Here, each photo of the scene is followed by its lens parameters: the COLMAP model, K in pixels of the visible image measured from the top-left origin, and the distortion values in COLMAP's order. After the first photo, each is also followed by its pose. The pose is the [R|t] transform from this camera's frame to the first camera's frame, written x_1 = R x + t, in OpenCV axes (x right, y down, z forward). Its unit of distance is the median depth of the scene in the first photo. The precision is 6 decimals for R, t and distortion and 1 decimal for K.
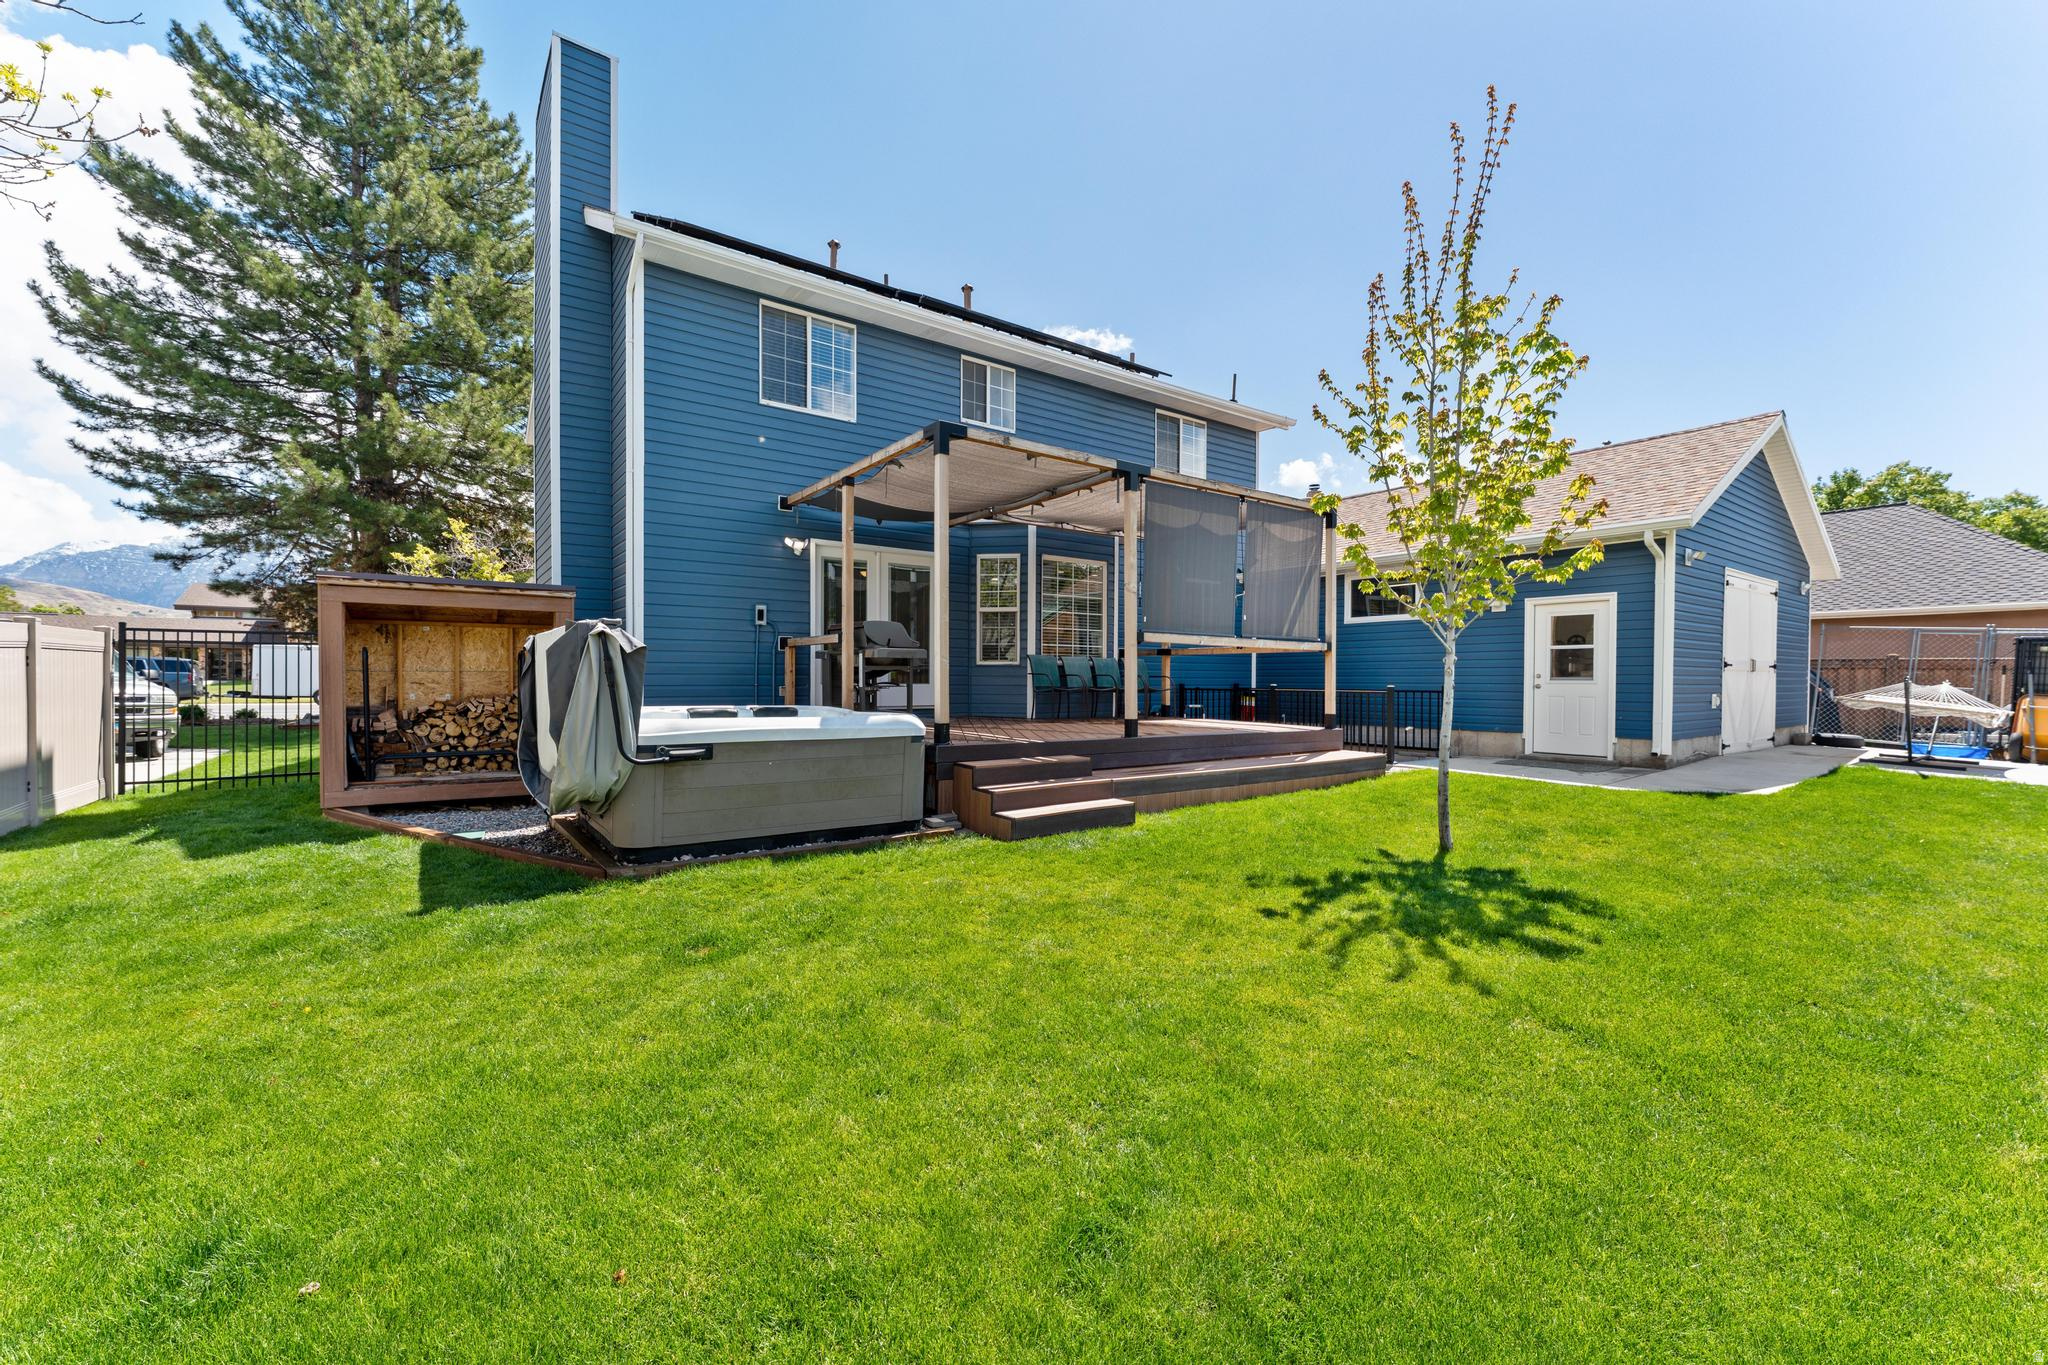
lens RADIAL K [[819.6, 0, 1034.1], [0, 819.6, 691.3], [0, 0, 1]] dist [-0.001174, -0.000402]
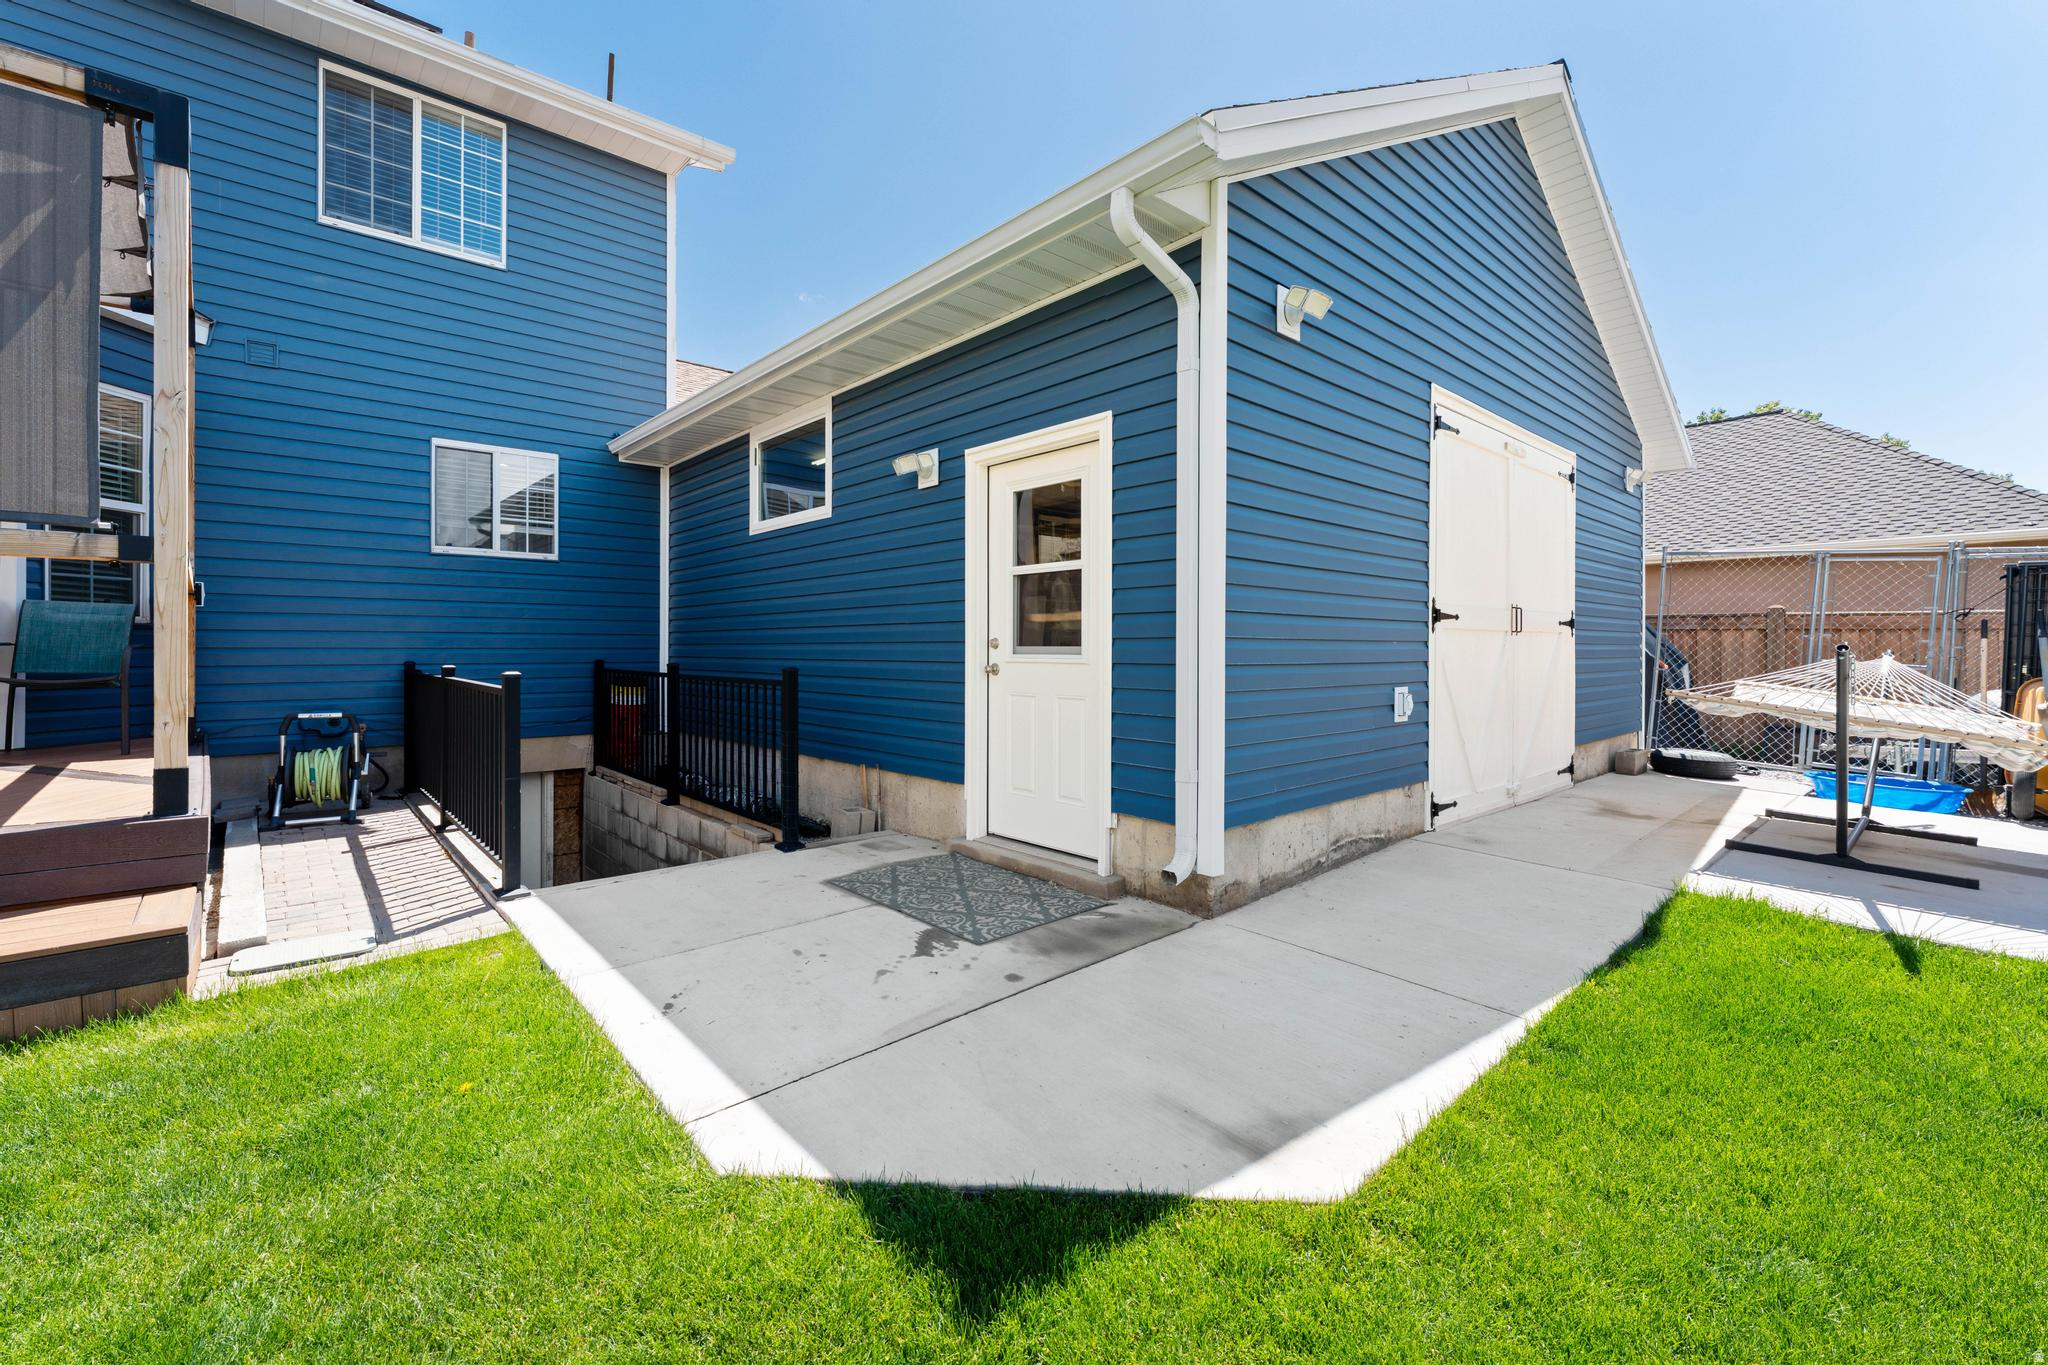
lens RADIAL K [[862.6, 0, 1018.1], [0, 862.6, 650.6], [0, 0, 1]] dist [-0.003387, -0.000108]
pose [[0.994879, -0.002933, 0.101031, 0.584519], [0.004539, 0.999867, -0.015667, -0.007997], [-0.100972, 0.016045, 0.994760, 0.579841]]
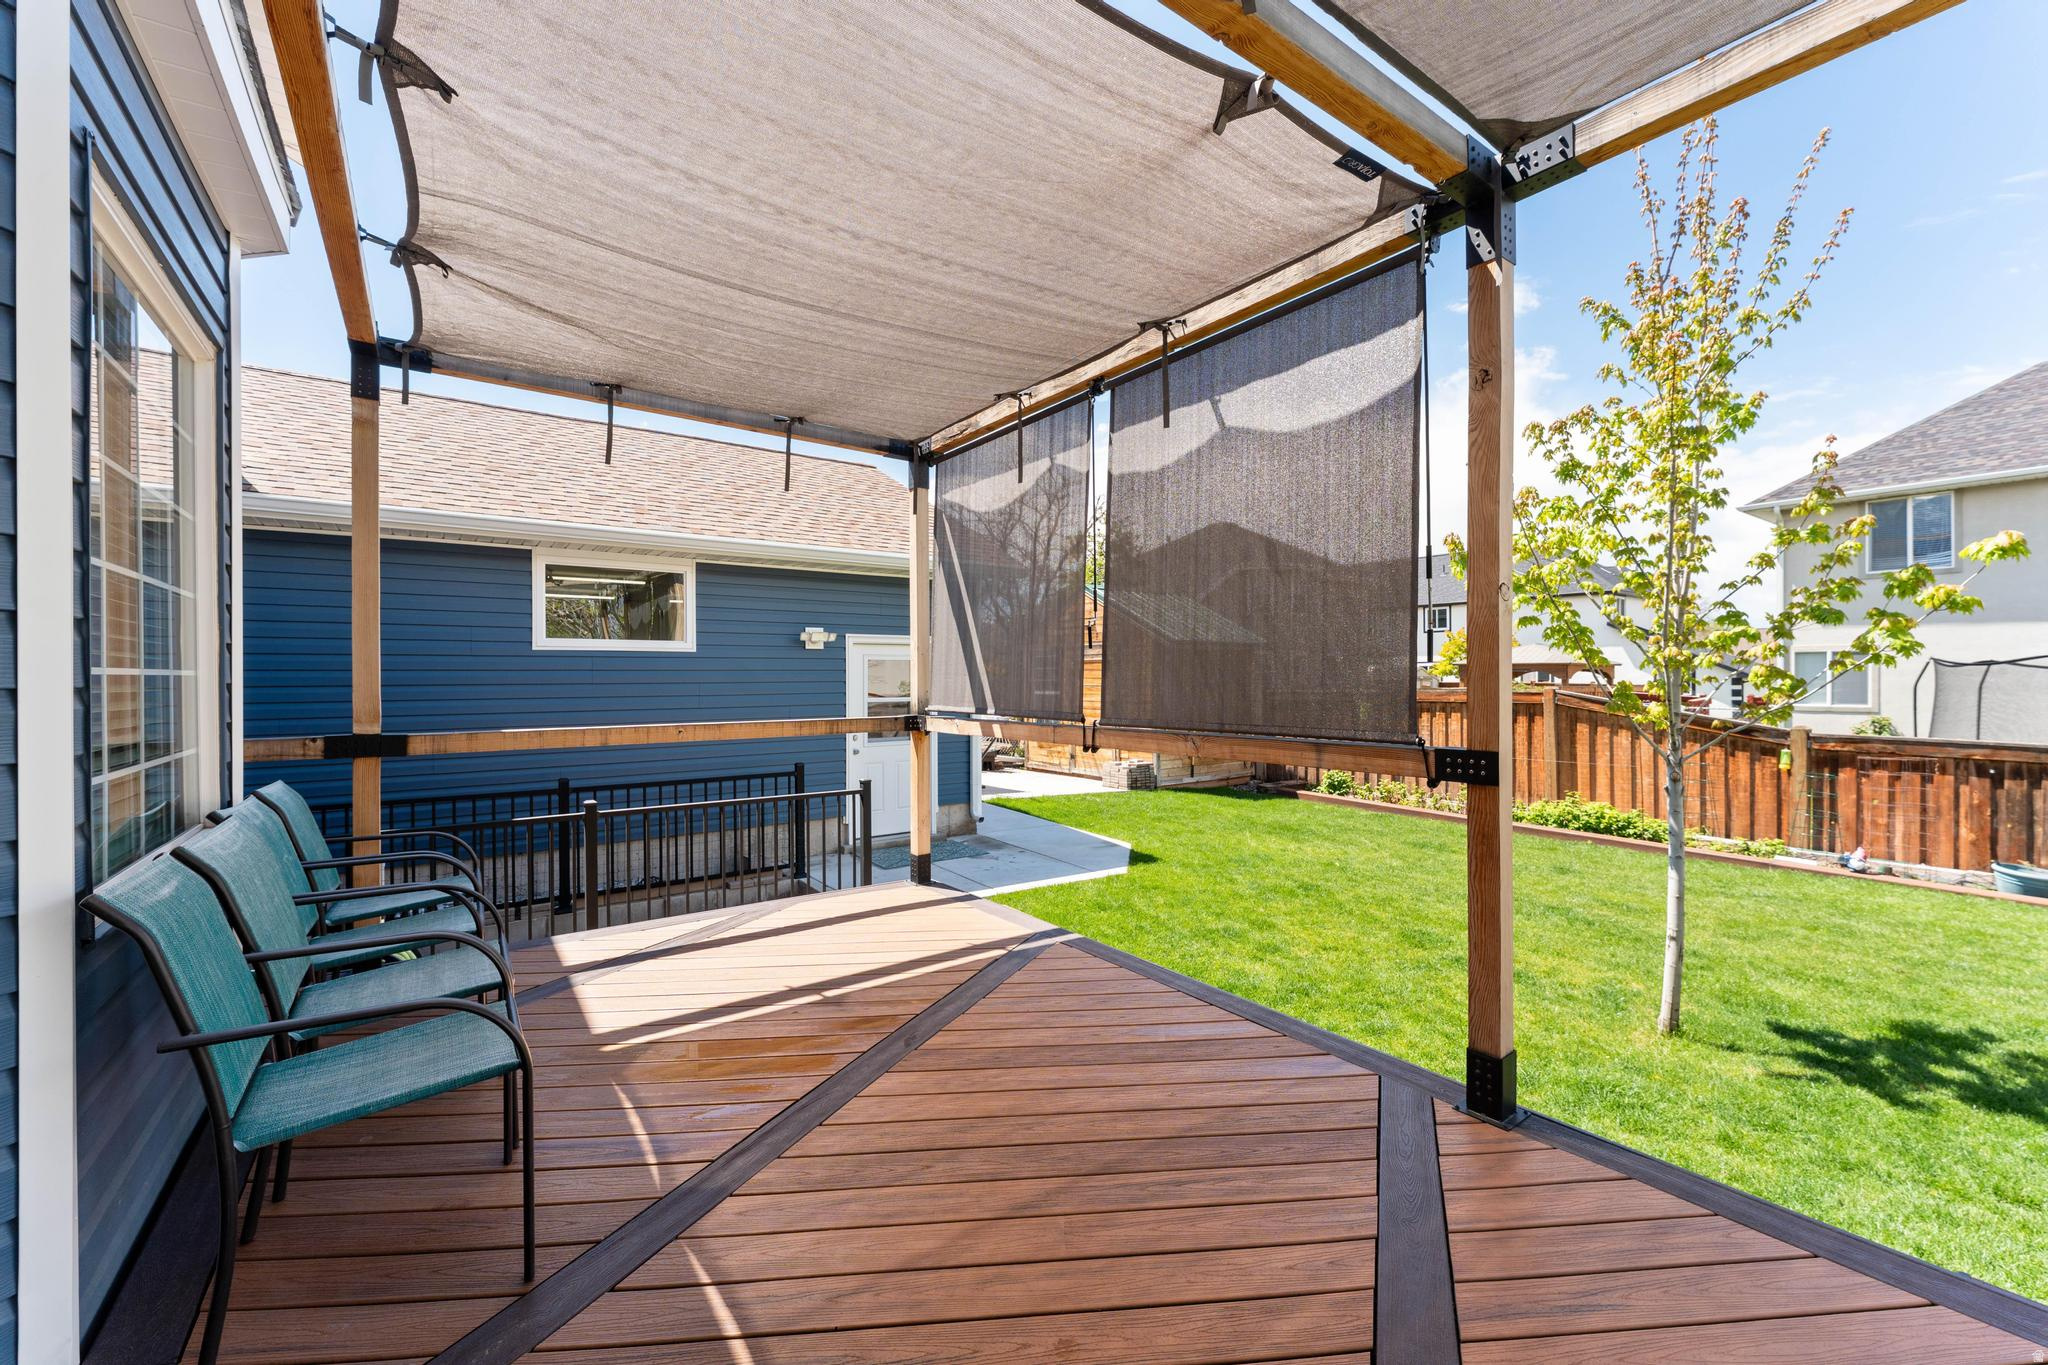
lens RADIAL K [[819.6, 0, 1025.5], [0, 819.6, 683.1], [0, 0, 1]] dist [-0.001174, -0.000402]
pose [[0.001240, -0.011852, 0.999929, -0.136635], [0.022392, 0.999679, 0.011822, -0.073394], [-0.999748, 0.022376, 0.001505, 0.838012]]
